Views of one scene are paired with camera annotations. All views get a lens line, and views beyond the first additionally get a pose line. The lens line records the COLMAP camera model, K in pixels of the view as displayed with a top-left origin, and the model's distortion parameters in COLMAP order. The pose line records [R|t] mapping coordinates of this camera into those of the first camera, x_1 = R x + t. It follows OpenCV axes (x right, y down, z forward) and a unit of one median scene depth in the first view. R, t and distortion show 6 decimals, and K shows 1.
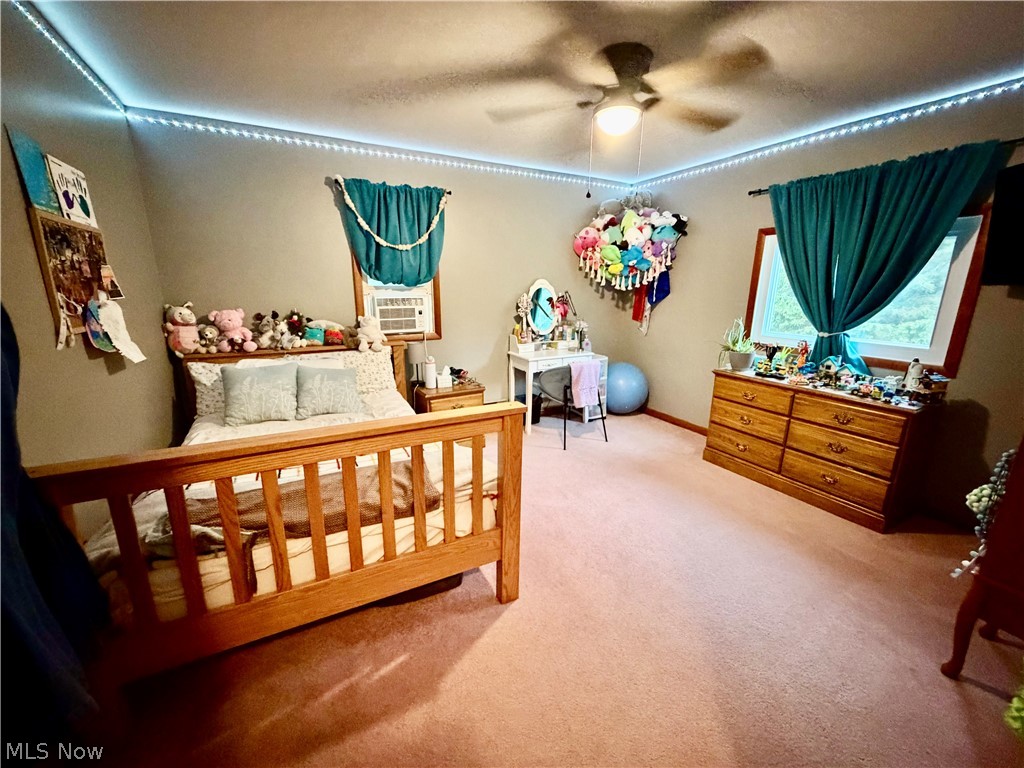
lens RADIAL K [[410.3, 0, 510.3], [0, 410.3, 383.3], [0, 0, 1]] dist [-0.000390, -0.000242]
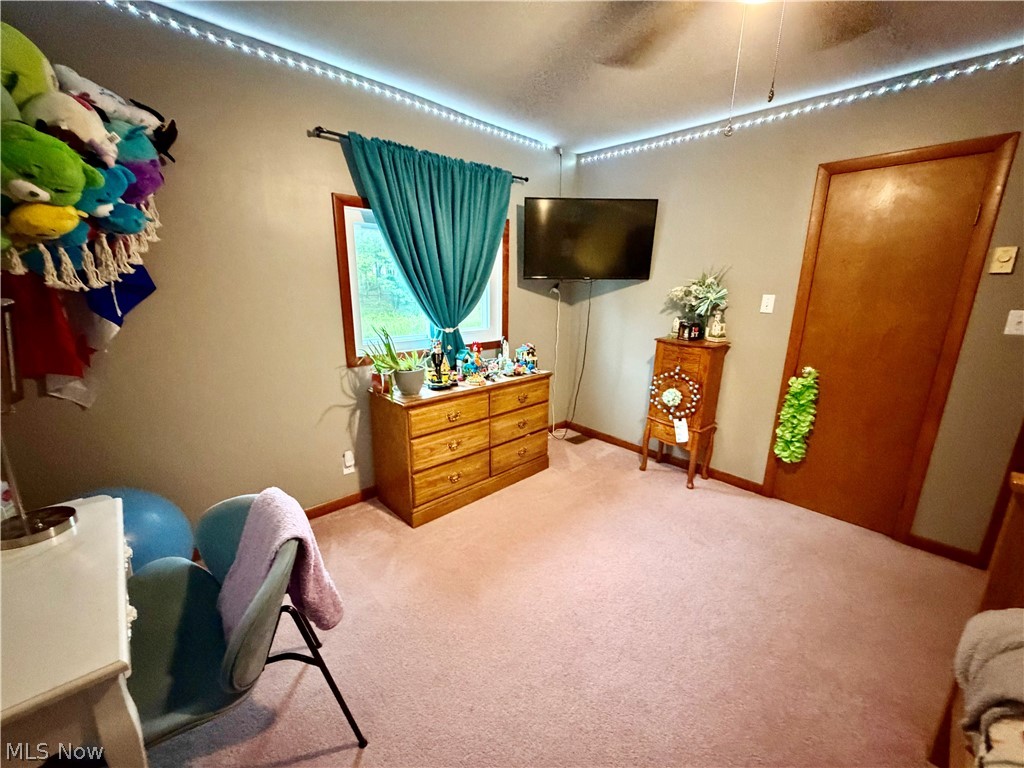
lens RADIAL K [[410.3, 0, 511.9], [0, 410.3, 385.6], [0, 0, 1]] dist [-0.000390, -0.000242]
pose [[-0.270428, -0.239700, 0.932423, -0.196755], [0.212887, 0.929645, 0.300729, -0.250721], [-0.938908, 0.279827, -0.200373, 1.061225]]
